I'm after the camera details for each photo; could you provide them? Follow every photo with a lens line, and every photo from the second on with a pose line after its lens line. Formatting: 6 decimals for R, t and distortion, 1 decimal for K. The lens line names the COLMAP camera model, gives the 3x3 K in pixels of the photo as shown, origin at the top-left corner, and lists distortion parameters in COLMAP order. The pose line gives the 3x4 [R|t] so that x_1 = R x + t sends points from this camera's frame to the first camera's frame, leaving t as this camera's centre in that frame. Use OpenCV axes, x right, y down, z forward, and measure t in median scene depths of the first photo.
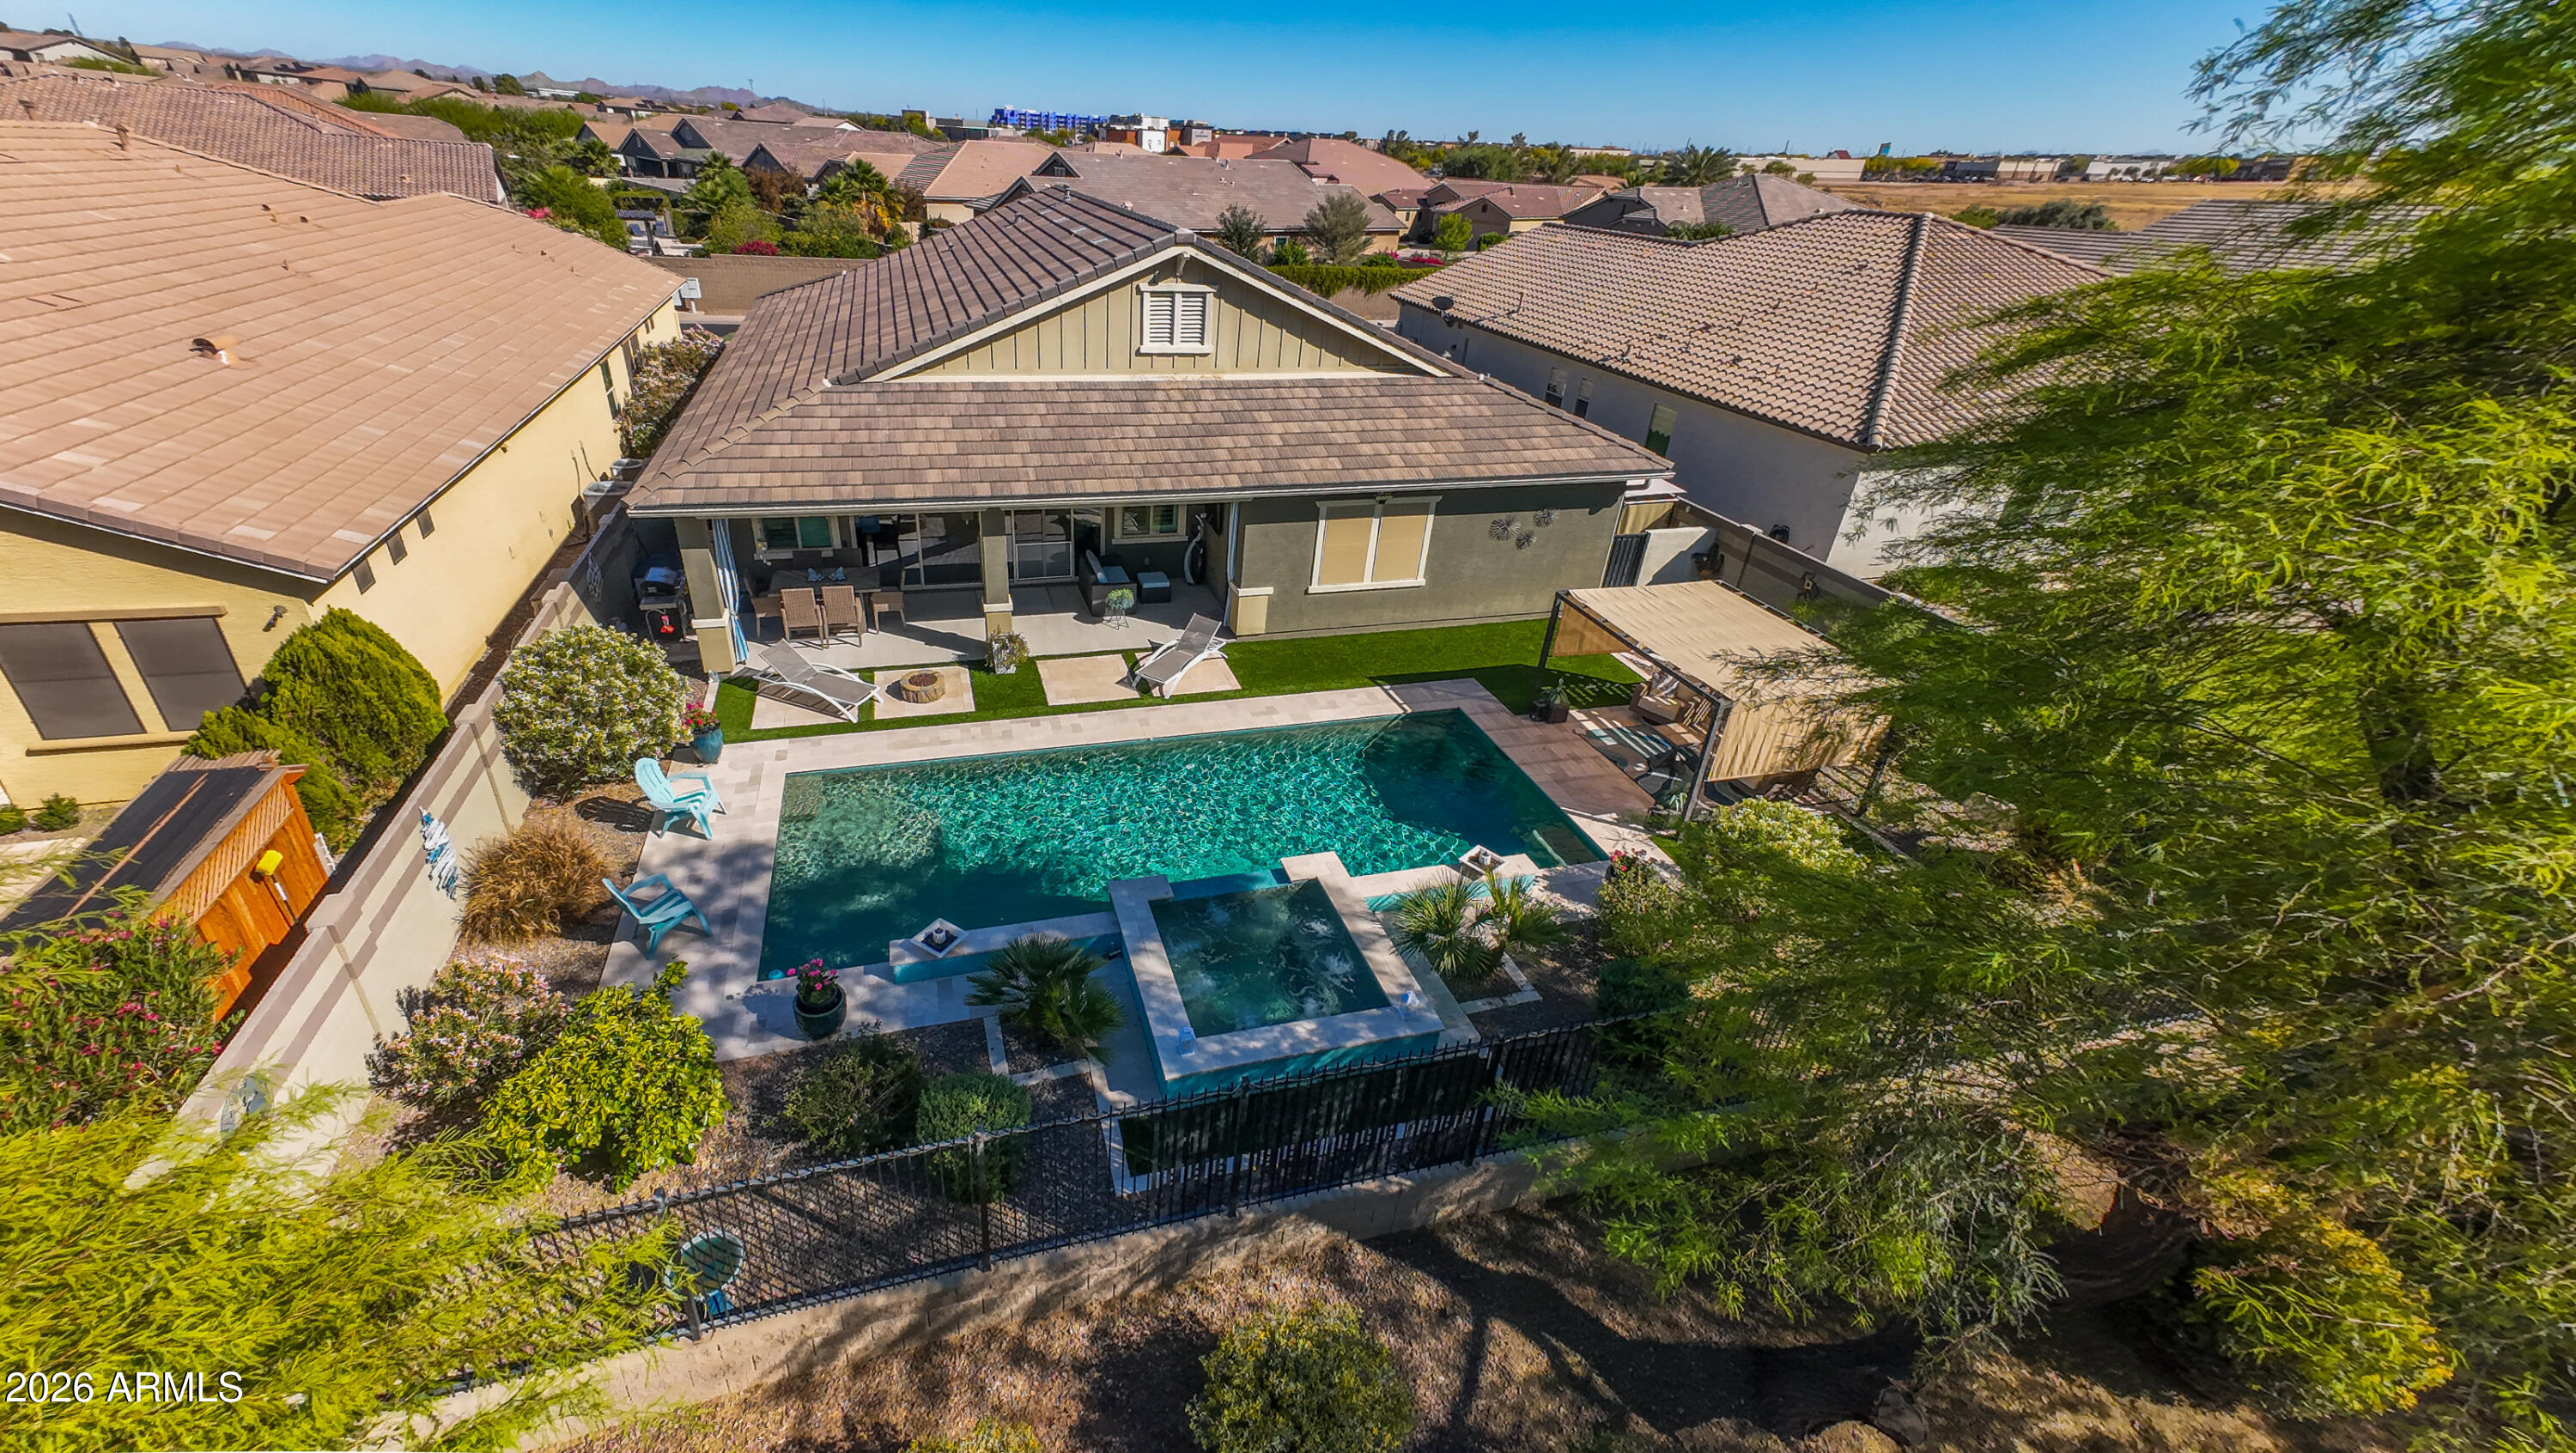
lens RADIAL K [[997.7, 0, 1233.0], [0, 997.7, 688.1], [0, 0, 1]] dist [0.019176, 0.000469]
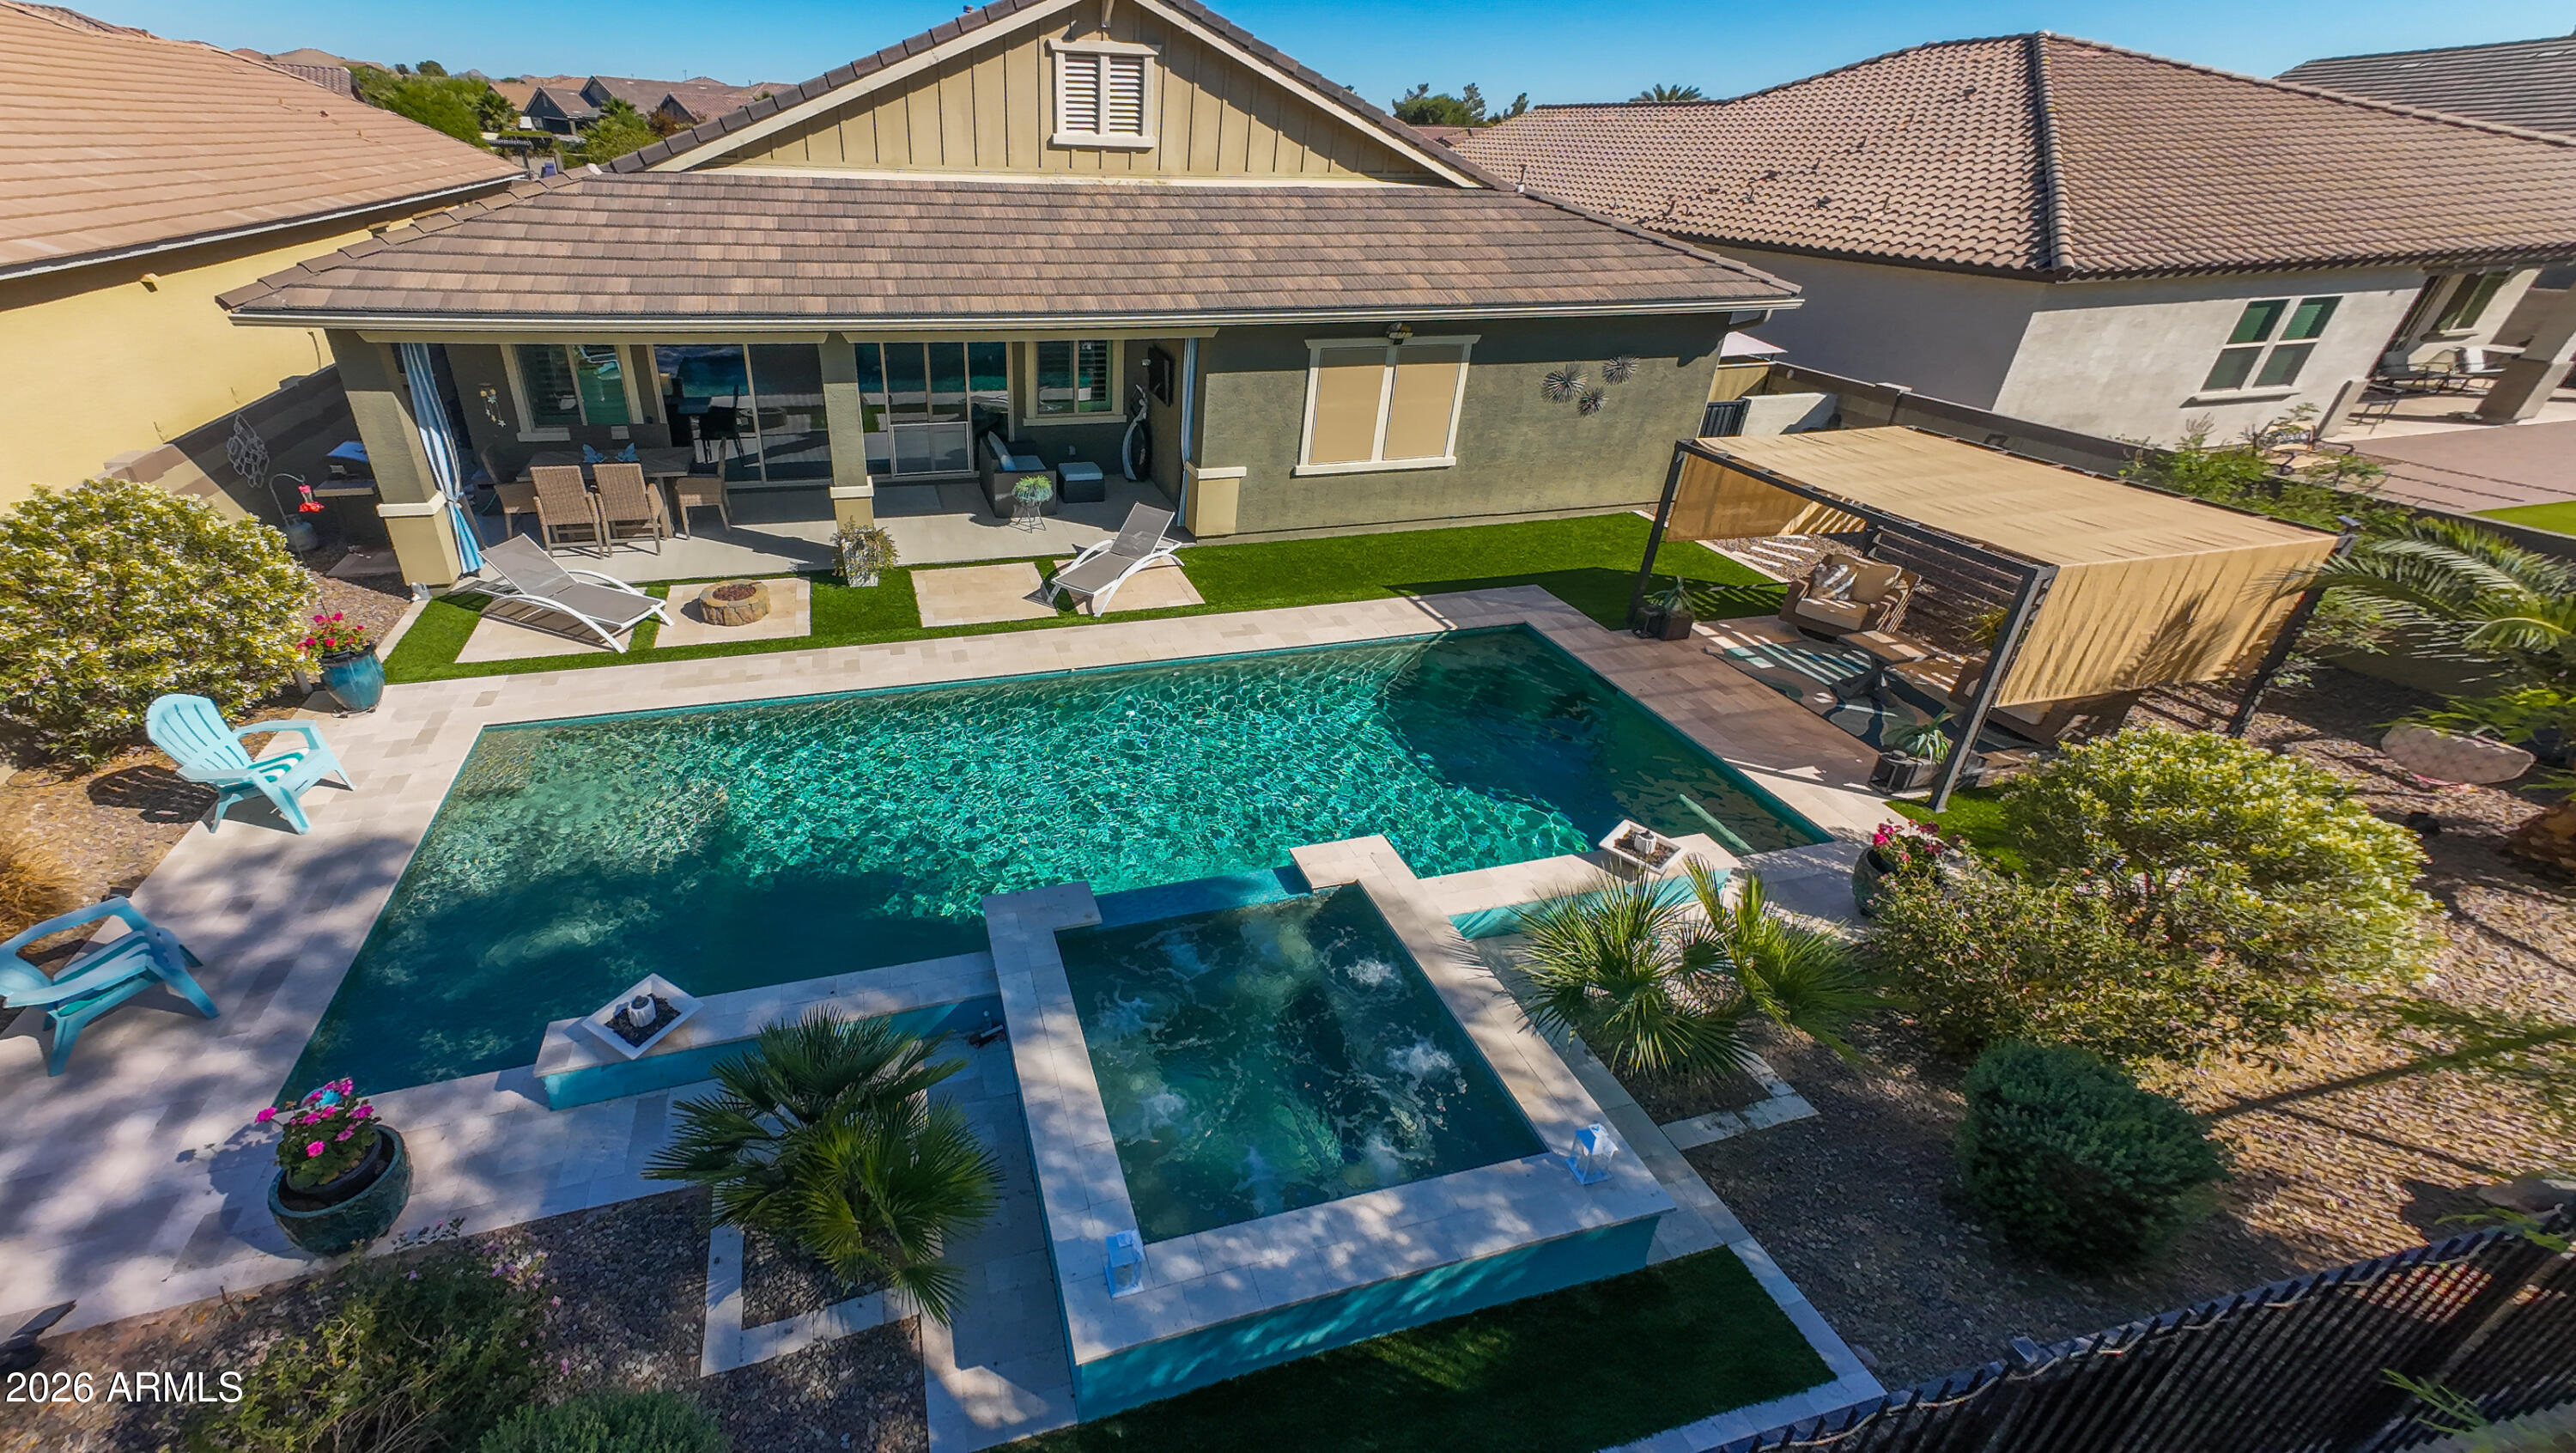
lens RADIAL K [[997.7, 0, 1171.6], [0, 997.7, 679.5], [0, 0, 1]] dist [0.019176, 0.000469]
pose [[0.999761, -0.018903, -0.011023, -0.009073], [0.018929, 0.999818, 0.002308, 0.056149], [0.010977, -0.002516, 0.999937, 0.336104]]
